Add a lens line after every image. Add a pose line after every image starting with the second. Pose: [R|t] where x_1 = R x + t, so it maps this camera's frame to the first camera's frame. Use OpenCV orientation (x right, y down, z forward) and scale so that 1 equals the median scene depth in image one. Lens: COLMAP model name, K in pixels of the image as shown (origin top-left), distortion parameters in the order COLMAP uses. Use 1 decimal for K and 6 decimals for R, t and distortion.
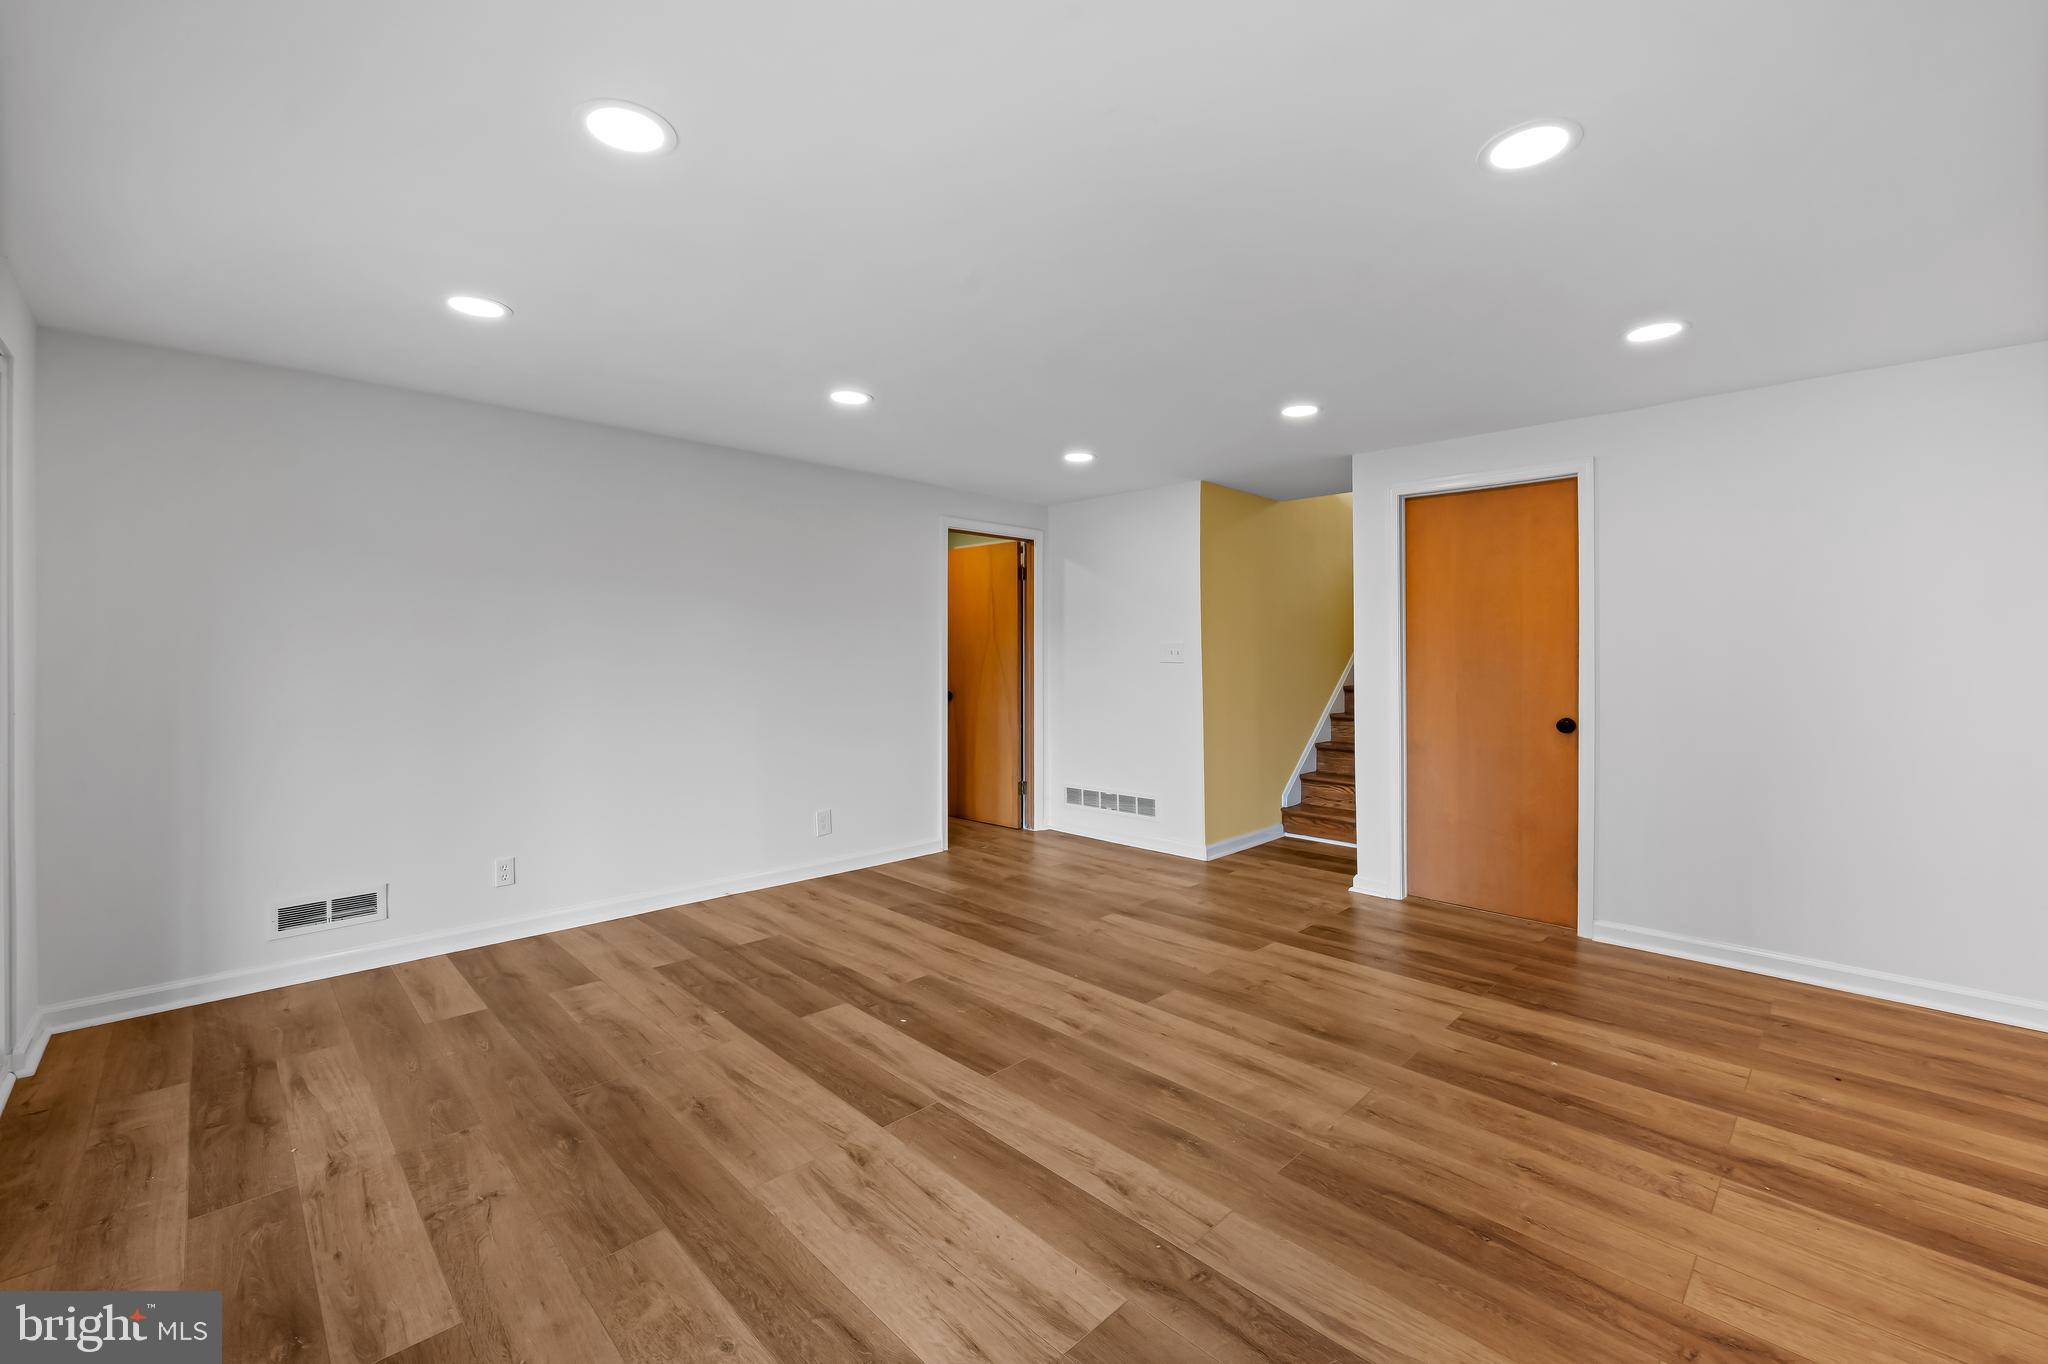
lens RADIAL K [[839.6, 0, 1035.9], [0, 839.6, 644.8], [0, 0, 1]] dist [-0.007078, 0.000259]
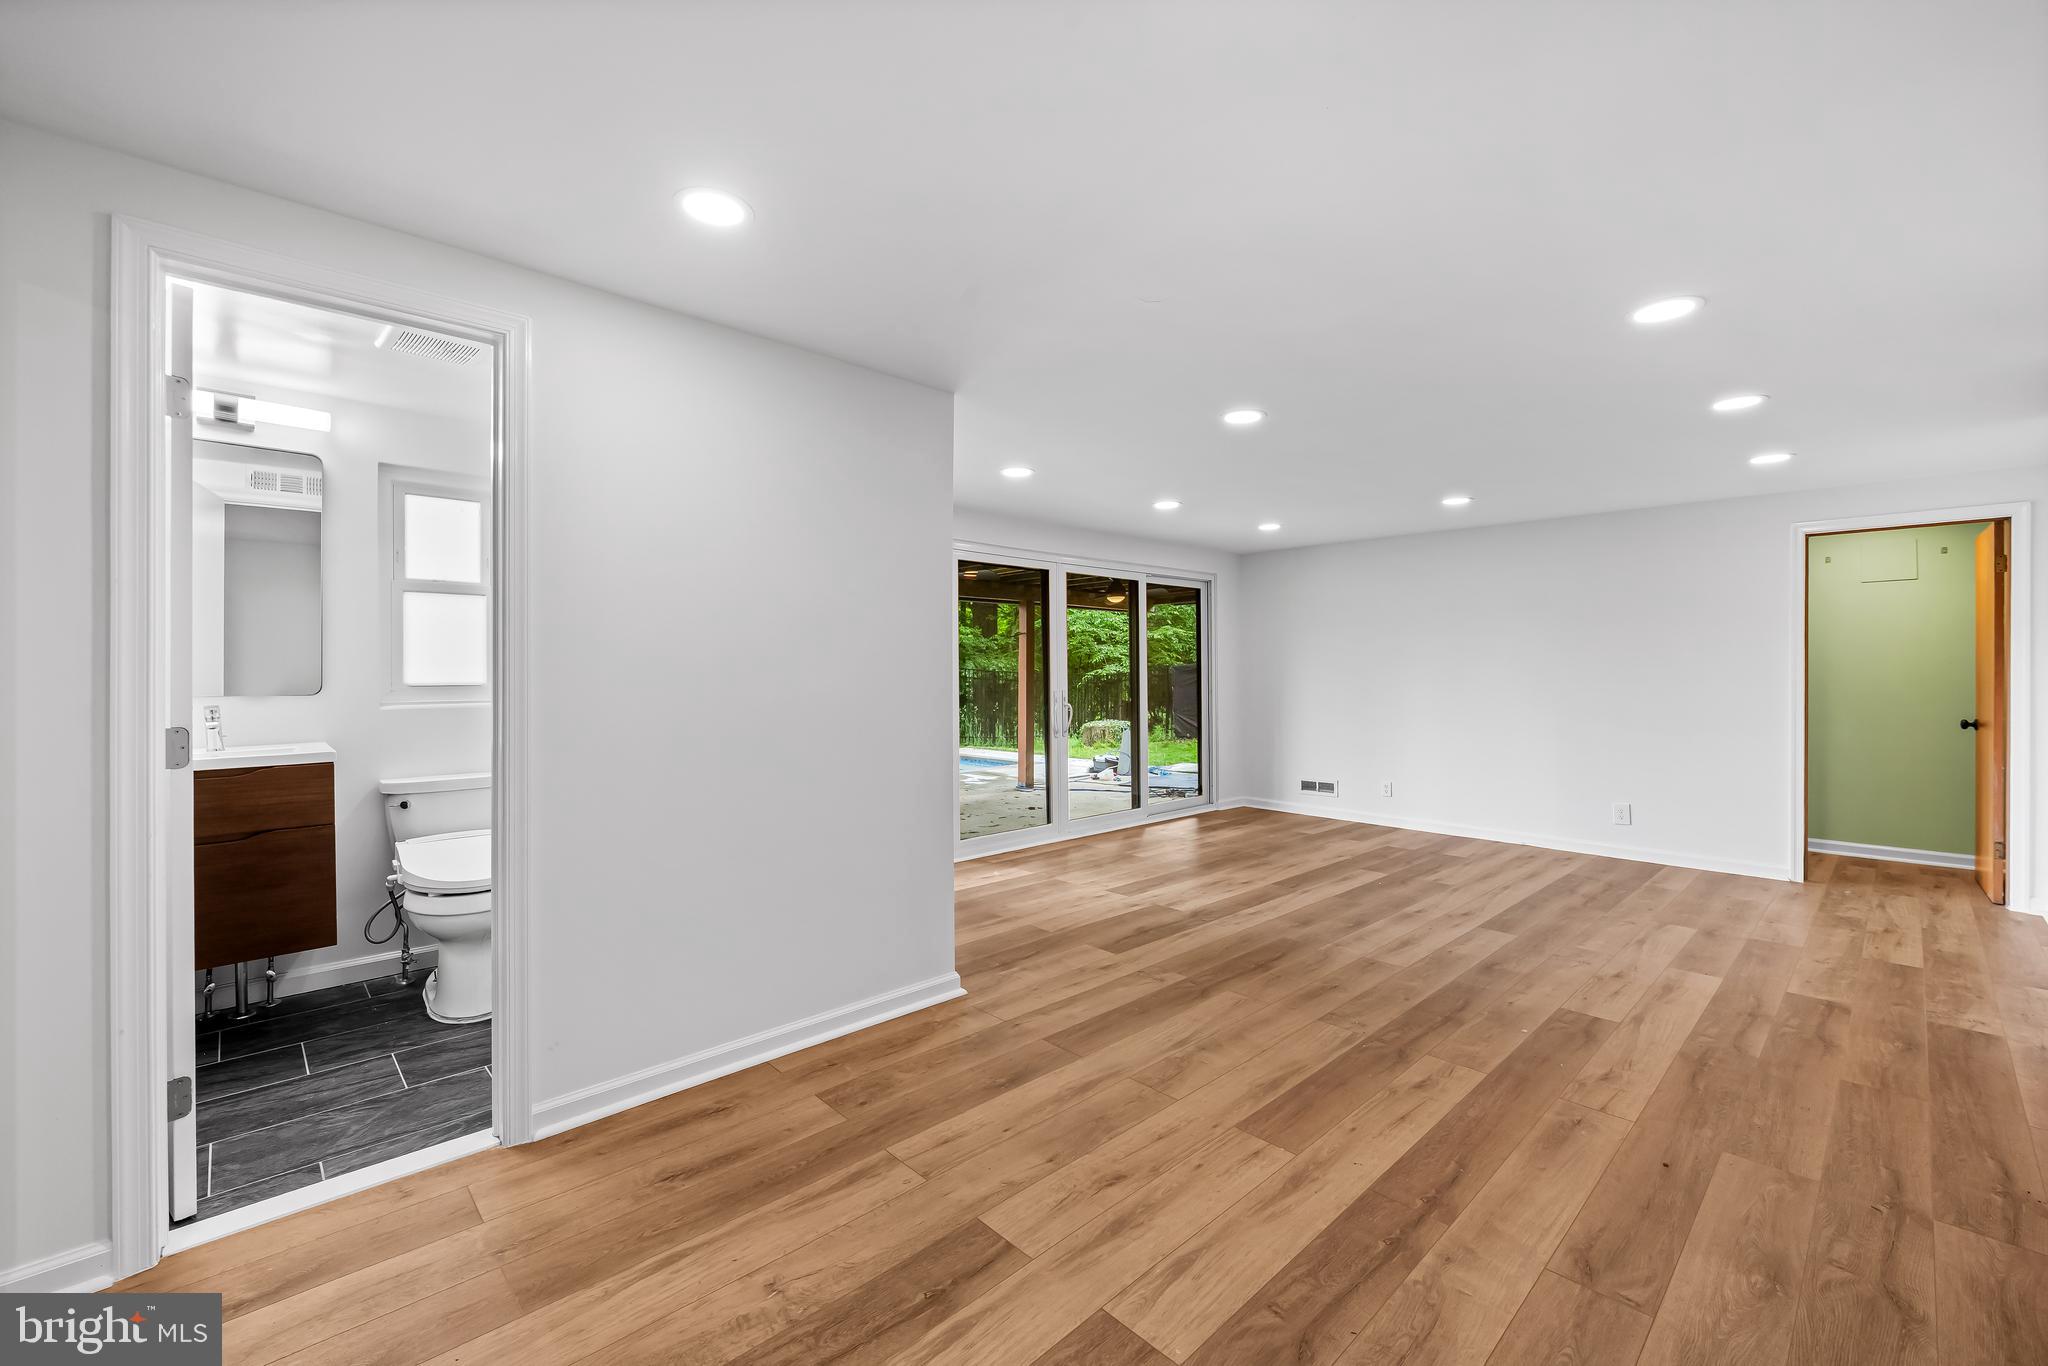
lens RADIAL K [[844.2, 0, 1021.9], [0, 844.2, 665.2], [0, 0, 1]] dist [-0.007254, 0.000103]
pose [[-0.030332, -0.009589, -0.999494, 1.786969], [0.008562, 0.999915, -0.009853, 0.011969], [0.999503, -0.008857, -0.030247, 0.359067]]
